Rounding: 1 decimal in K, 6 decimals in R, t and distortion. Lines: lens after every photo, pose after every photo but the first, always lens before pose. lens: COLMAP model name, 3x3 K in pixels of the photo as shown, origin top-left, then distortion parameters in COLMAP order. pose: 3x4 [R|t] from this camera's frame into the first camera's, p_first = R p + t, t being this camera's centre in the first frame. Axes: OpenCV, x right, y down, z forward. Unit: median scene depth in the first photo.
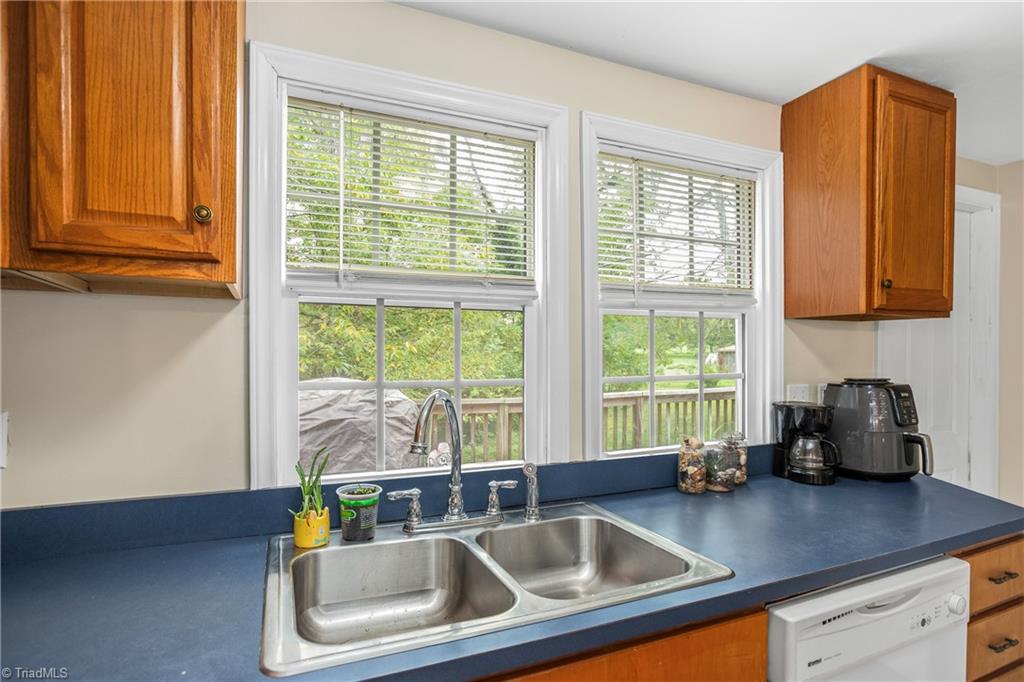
lens RADIAL K [[519.9, 0, 511.5], [0, 519.9, 355.8], [0, 0, 1]] dist [-0.005637, 0.002078]
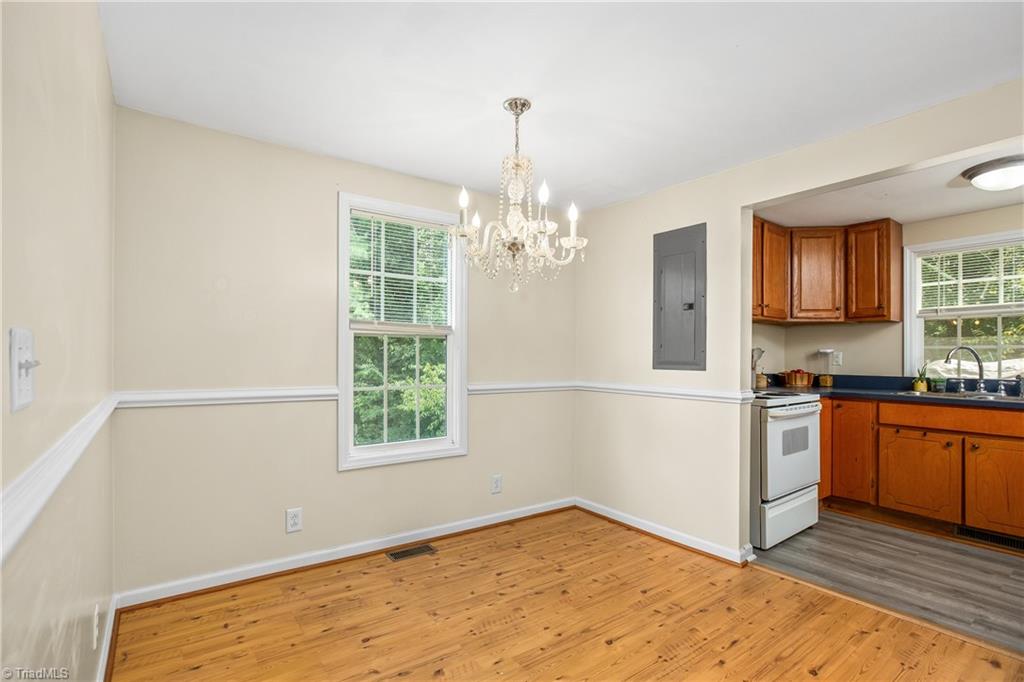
lens RADIAL K [[490.8, 0, 503.0], [0, 490.8, 351.7], [0, 0, 1]] dist [-0.029926, 0.012807]
pose [[0.200027, -0.009282, -0.979747, 1.555670], [-0.002067, 0.999949, -0.009895, 0.096048], [0.979788, 0.004005, 0.199997, -1.664948]]
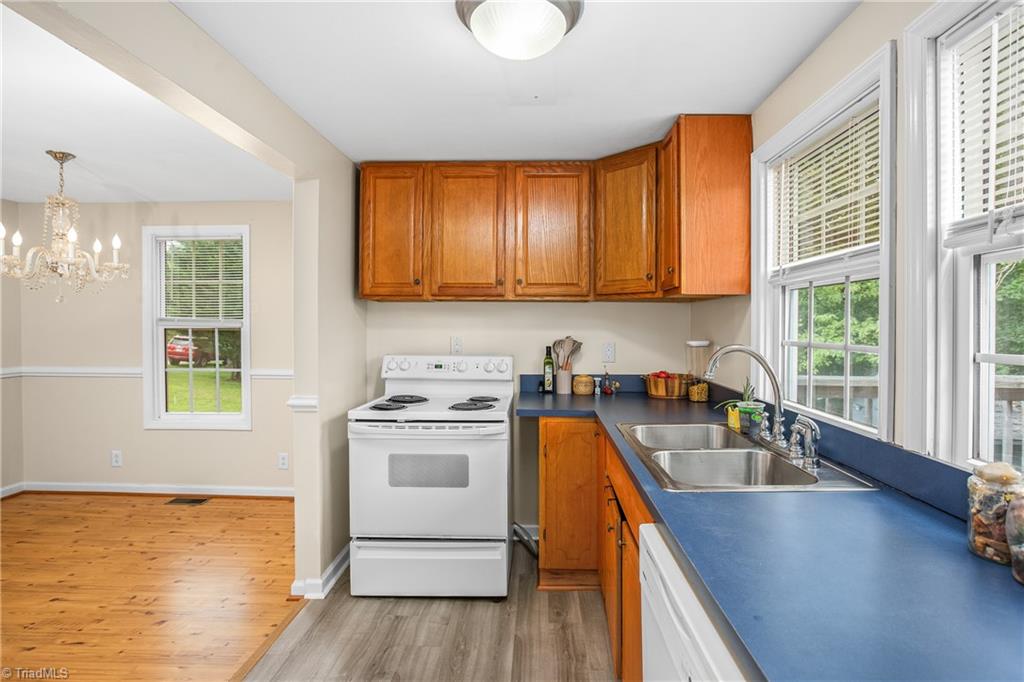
lens RADIAL K [[490.8, 0, 515.3], [0, 490.8, 331.5], [0, 0, 1]] dist [-0.029926, 0.012807]
pose [[-0.450693, 0.006582, -0.892655, 1.049290], [0.002295, 0.999978, 0.006215, 0.012528], [0.892676, 0.000752, -0.450698, 0.753275]]
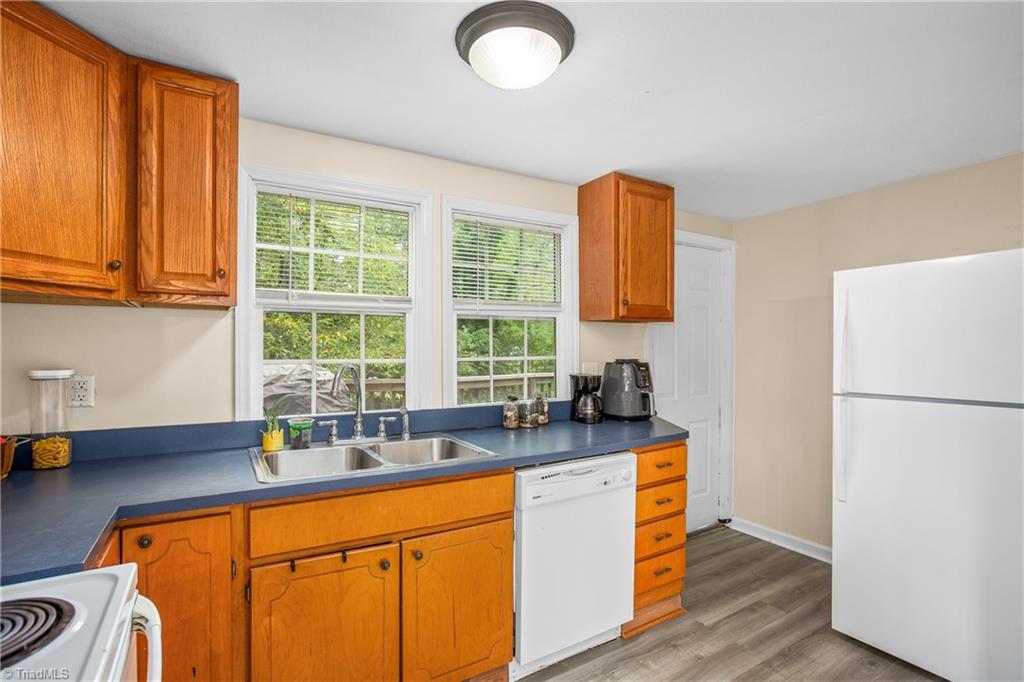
lens RADIAL K [[490.8, 0, 506.5], [0, 490.8, 348.0], [0, 0, 1]] dist [-0.029926, 0.012807]
pose [[0.992179, 0.003576, 0.124771, 0.139711], [-0.004629, 0.999956, 0.008152, -0.002040], [-0.124736, -0.008666, 0.992152, -0.532593]]
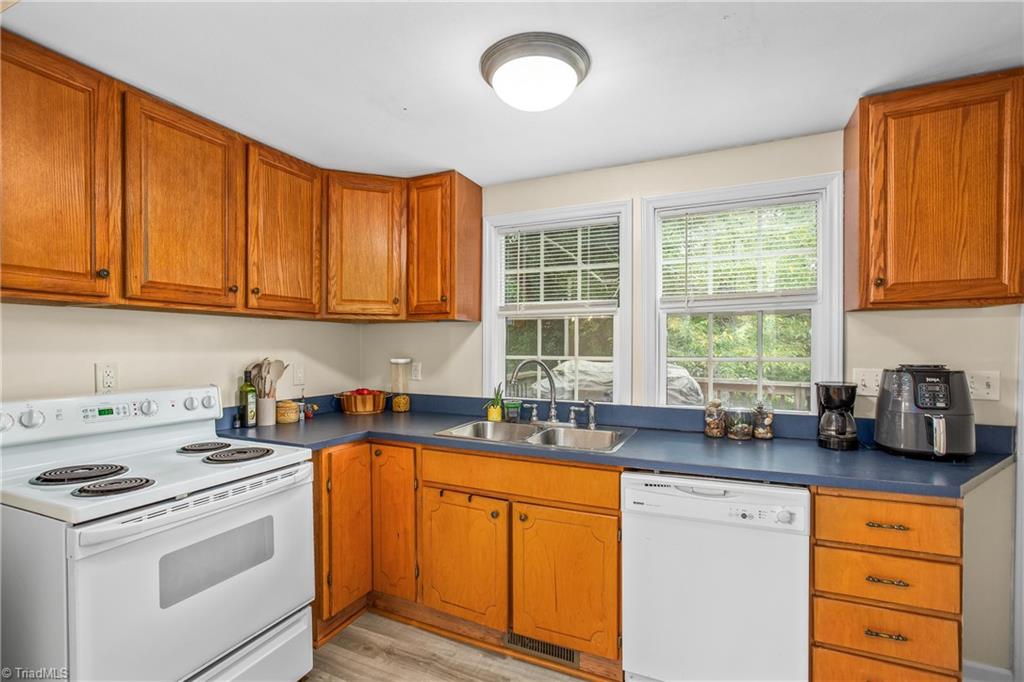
lens RADIAL K [[490.8, 0, 507.8], [0, 490.8, 348.3], [0, 0, 1]] dist [-0.029926, 0.012807]
pose [[0.653350, 0.006554, -0.757027, 1.002219], [0.002447, 0.999939, 0.010769, -0.002588], [0.757052, -0.008888, 0.653294, -0.334993]]
